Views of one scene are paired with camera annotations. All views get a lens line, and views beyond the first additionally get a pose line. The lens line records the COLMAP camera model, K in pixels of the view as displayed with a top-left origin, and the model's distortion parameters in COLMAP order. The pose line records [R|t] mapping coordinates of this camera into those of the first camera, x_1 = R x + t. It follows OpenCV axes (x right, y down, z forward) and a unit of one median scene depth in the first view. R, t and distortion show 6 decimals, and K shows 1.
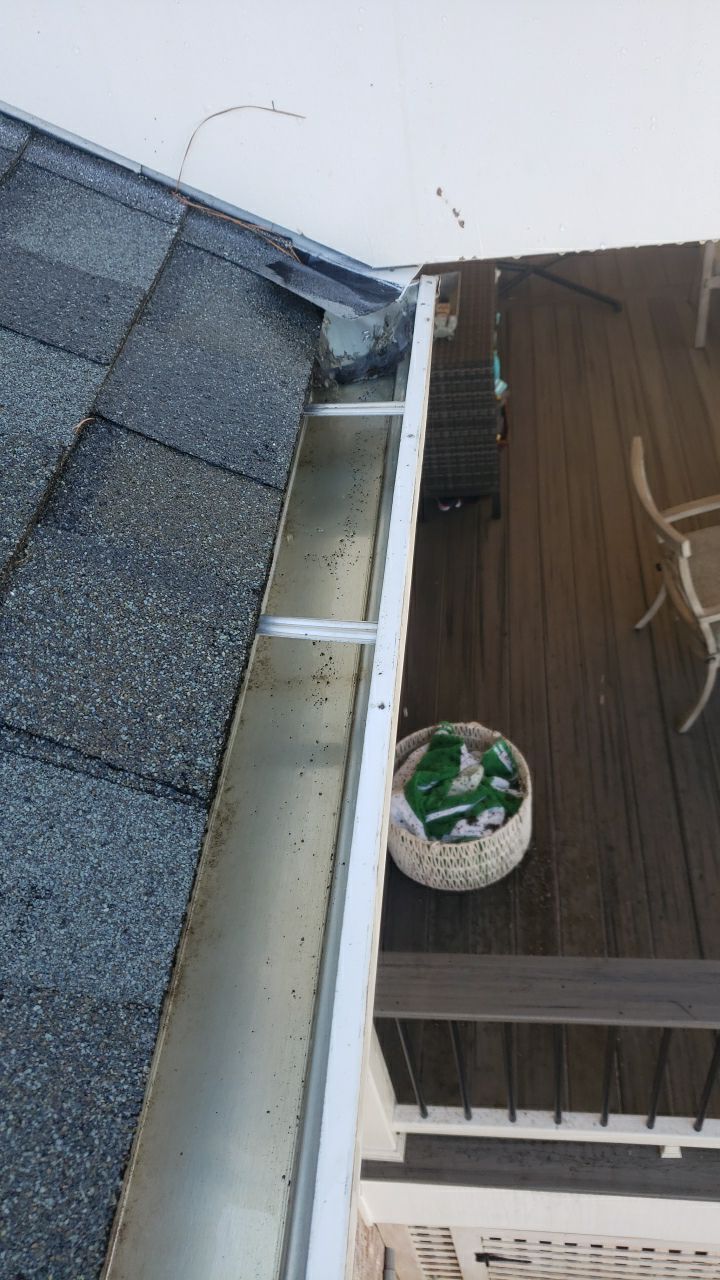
lens RADIAL K [[1006.5, 0, 360.0], [0, 1006.5, 640.0], [0, 0, 1]] dist [0.002459, -0.003906]
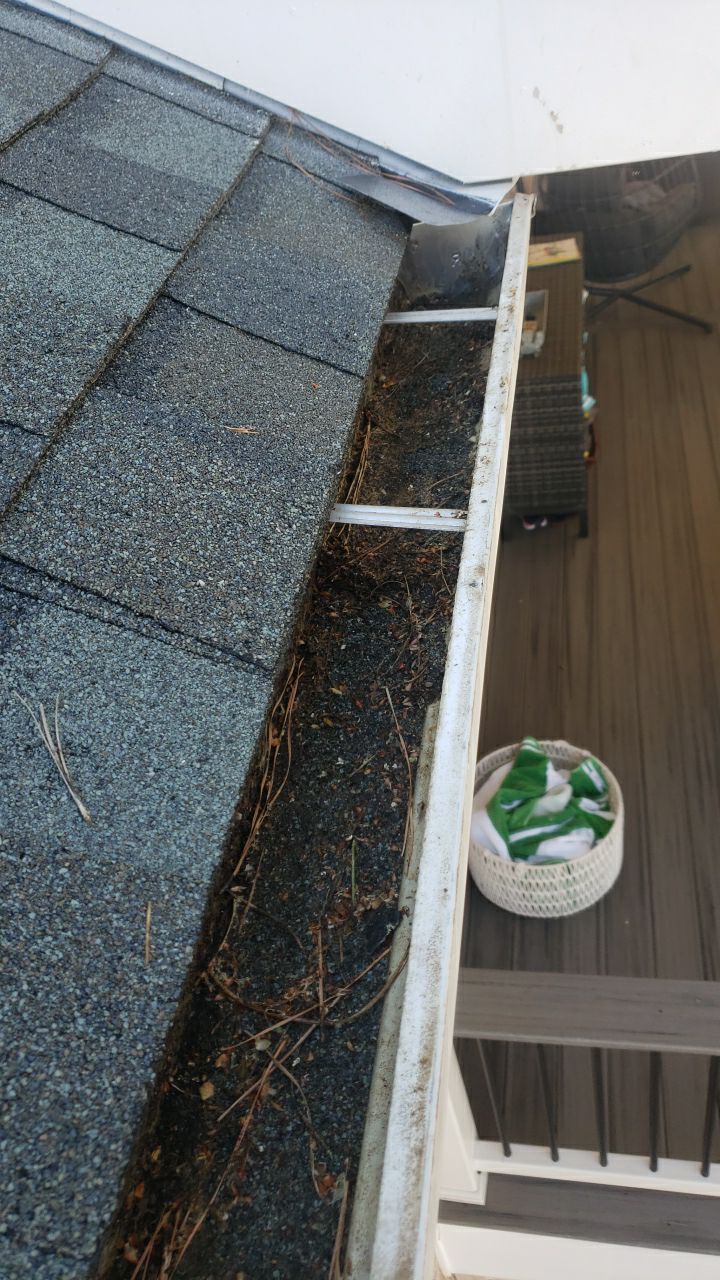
lens RADIAL K [[1013.5, 0, 365.2], [0, 1013.5, 610.9], [0, 0, 1]] dist [0.035532, -0.093353]
pose [[0.997139, 0.009845, -0.074947, -0.004115], [-0.014680, 0.997827, -0.064239, 0.098051], [0.074152, 0.065155, 0.995116, 0.078166]]
